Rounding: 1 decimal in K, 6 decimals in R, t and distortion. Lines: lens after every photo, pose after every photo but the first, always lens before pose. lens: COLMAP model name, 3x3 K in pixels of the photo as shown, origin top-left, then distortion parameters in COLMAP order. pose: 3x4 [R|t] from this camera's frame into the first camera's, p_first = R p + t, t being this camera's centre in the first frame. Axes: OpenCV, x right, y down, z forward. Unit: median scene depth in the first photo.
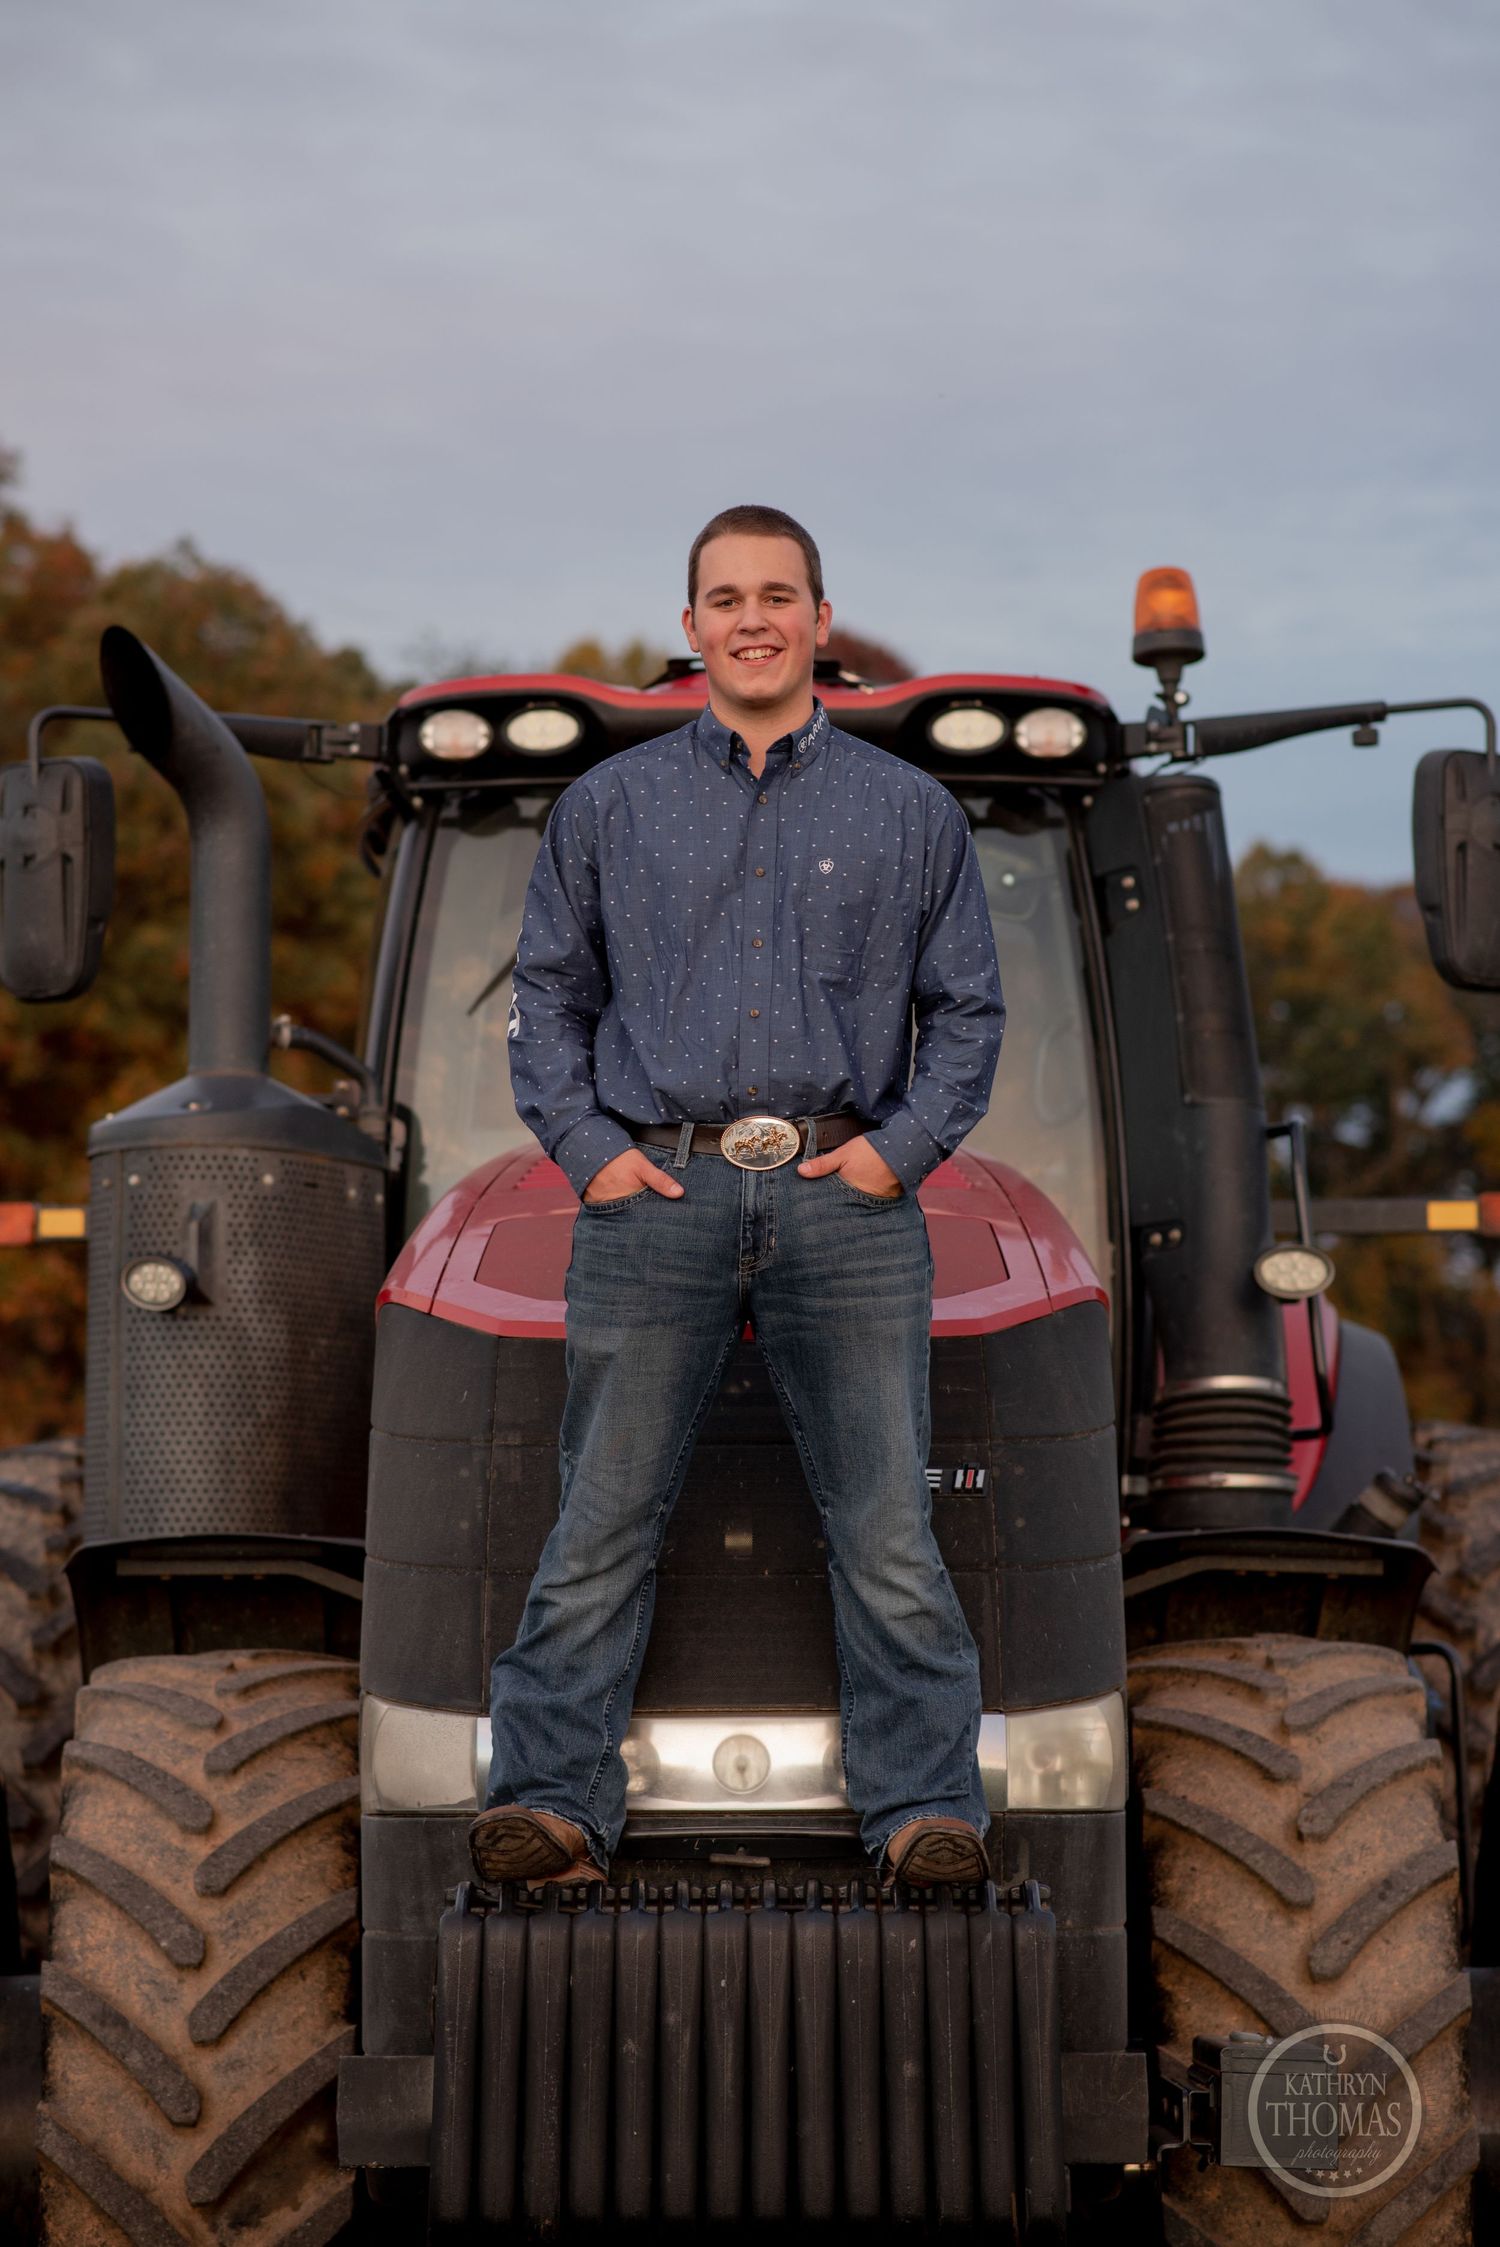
lens RADIAL K [[5337.8, 0, 750.0], [0, 5337.8, 1123.5], [0, 0, 1]] dist [0.032642, 0.294872]
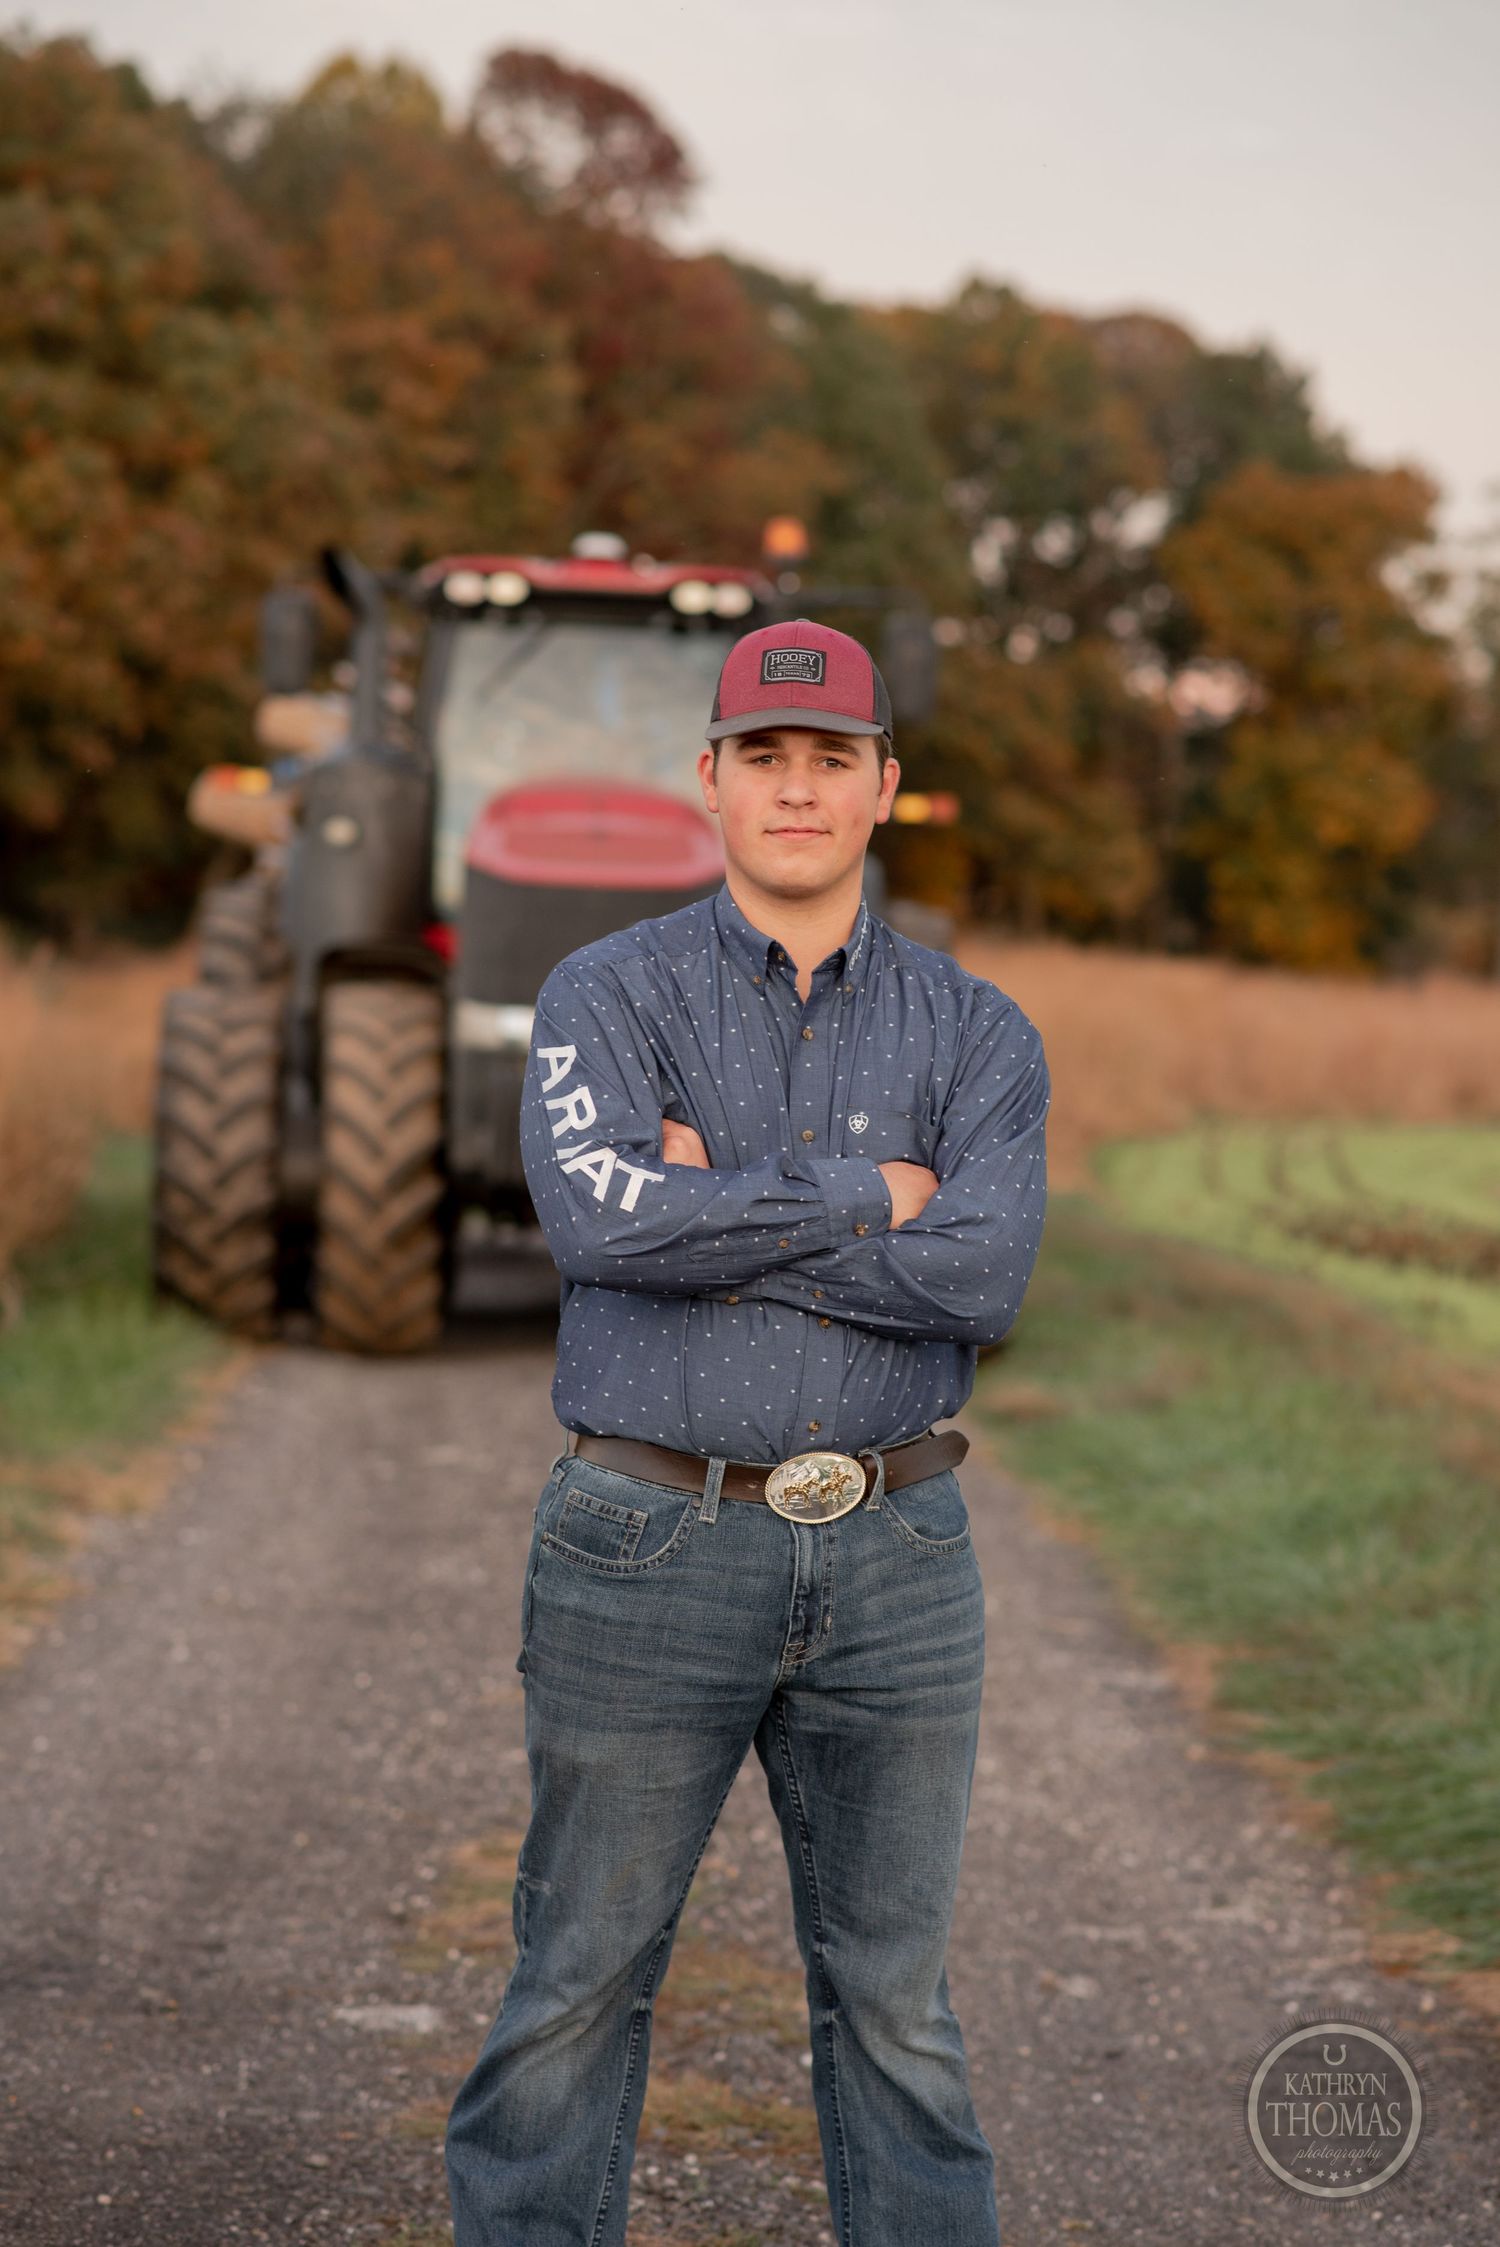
lens RADIAL K [[5407.1, 0, 750.0], [0, 5407.1, 1123.5], [0, 0, 1]] dist [0.040561, -0.458468]
pose [[0.997589, 0.039503, 0.057059, -0.070183], [-0.045938, 0.992155, 0.116266, -0.145893], [-0.052018, -0.118607, 0.991578, -1.590455]]
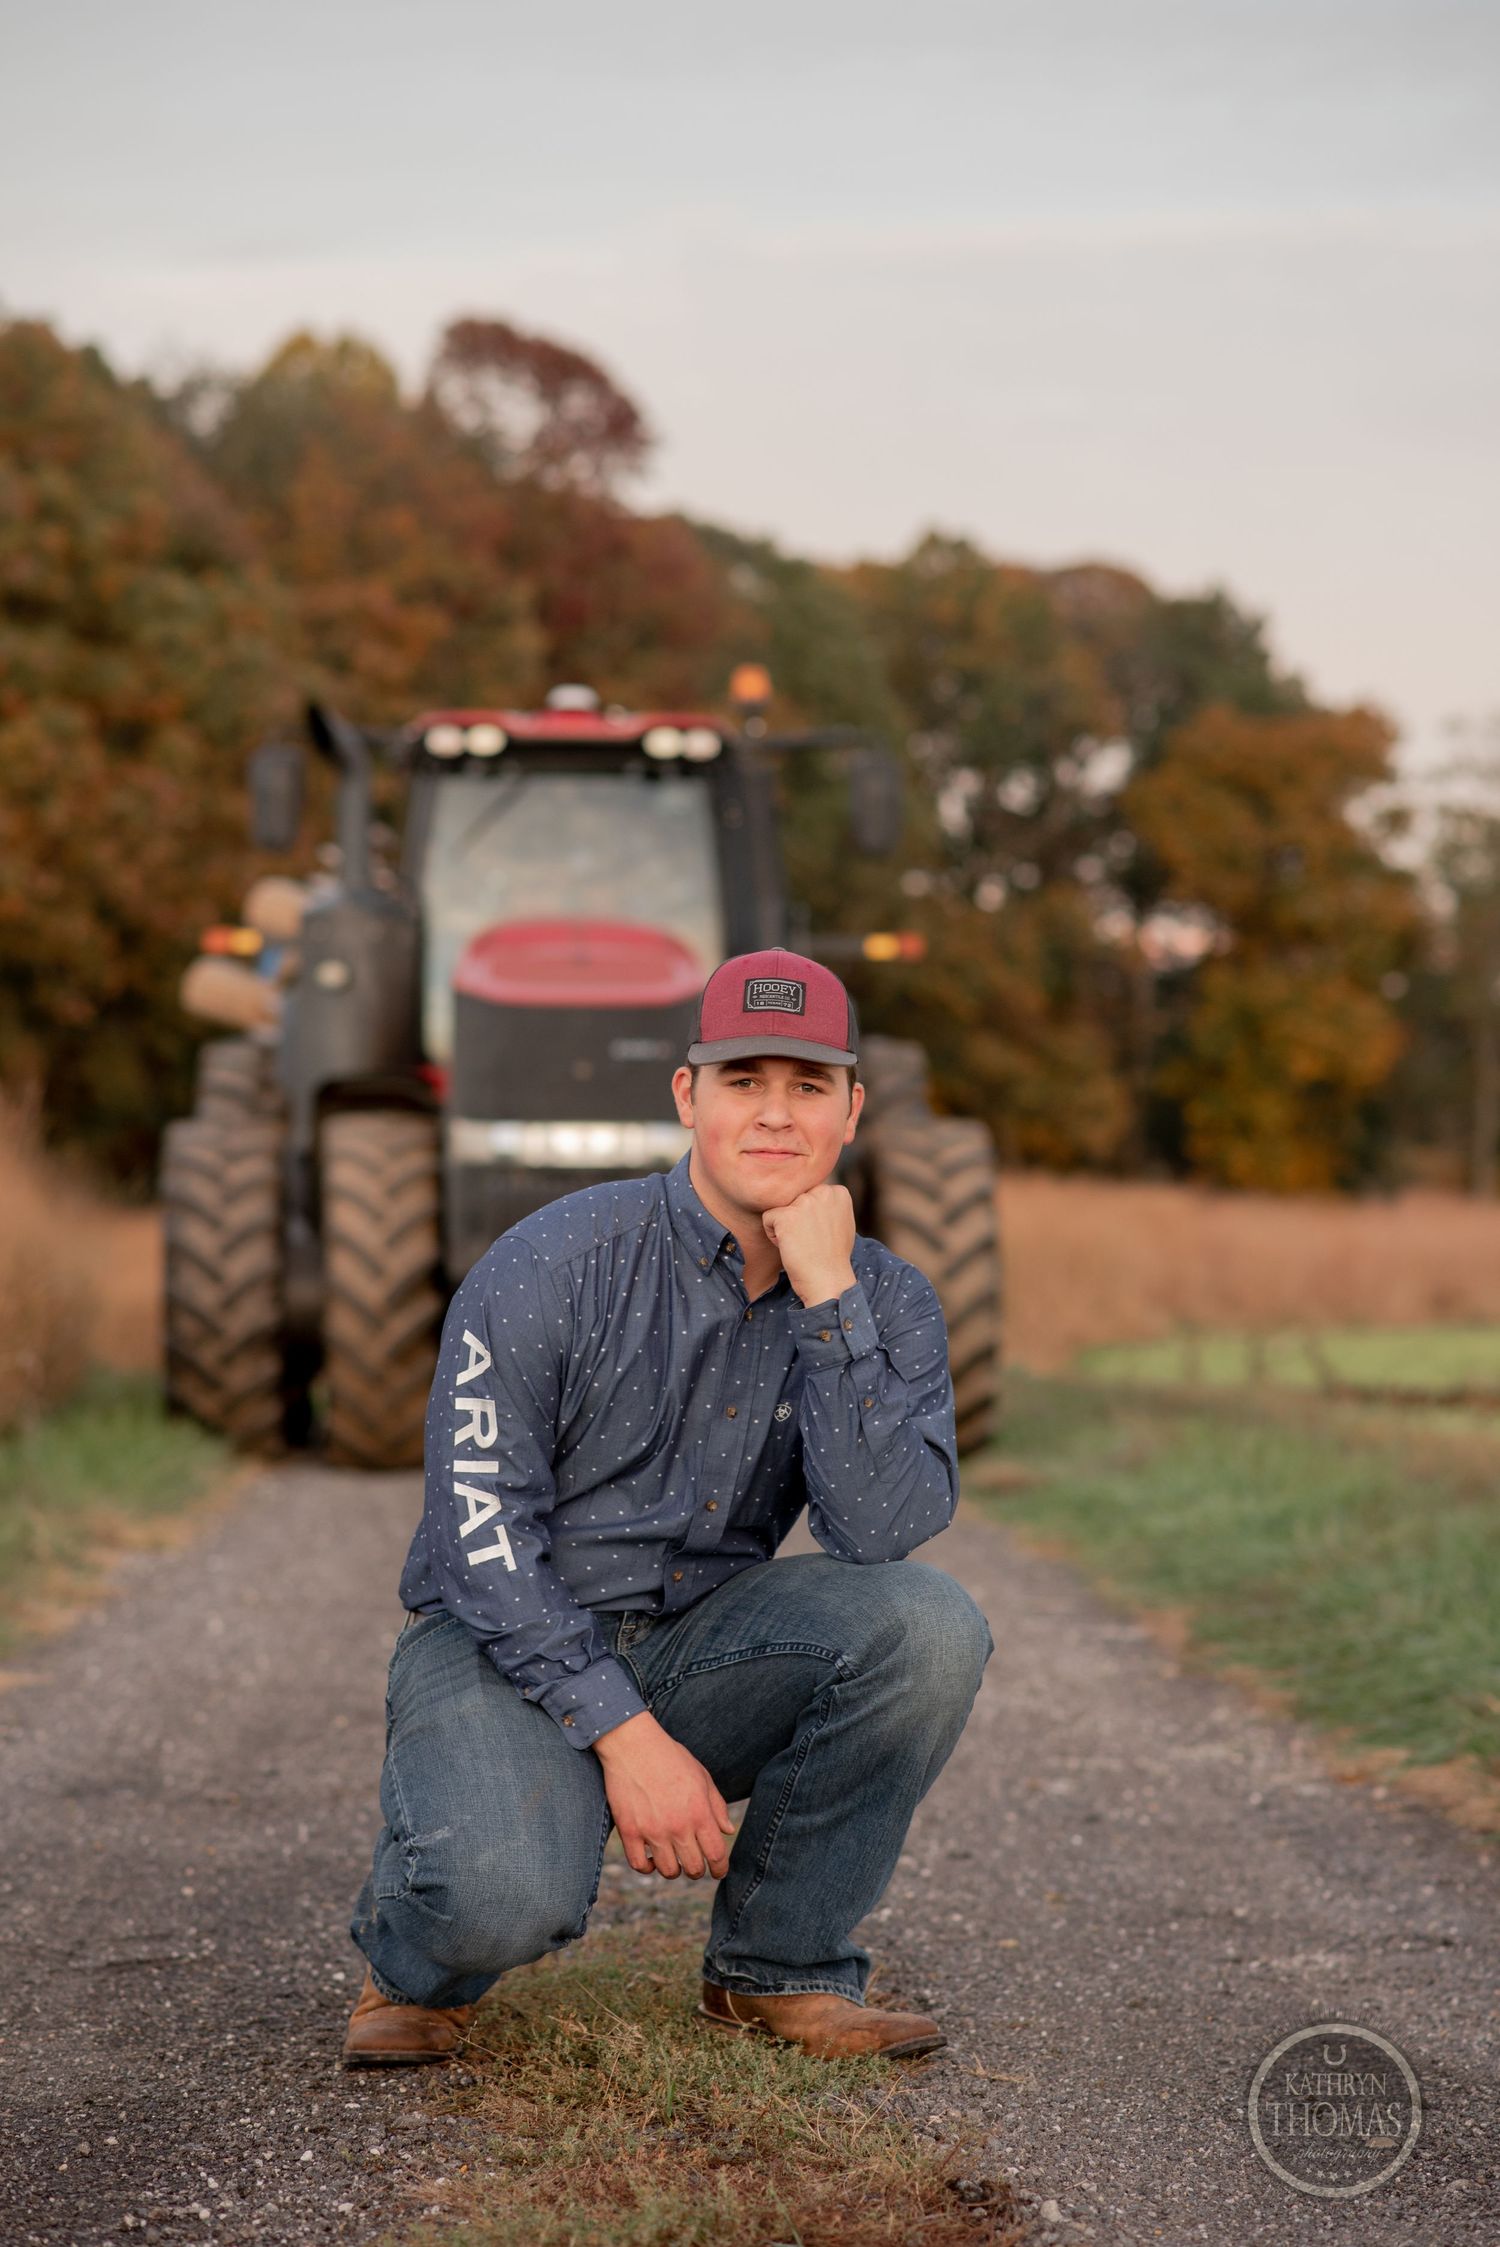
lens RADIAL K [[5407.1, 0, 750.0], [0, 5407.1, 1123.5], [0, 0, 1]] dist [0.040561, -0.458468]
pose [[0.998193, 0.010329, 0.059198, -0.074925], [-0.014211, 0.997749, 0.065531, -0.076674], [-0.058388, -0.066254, 0.996093, -1.699627]]
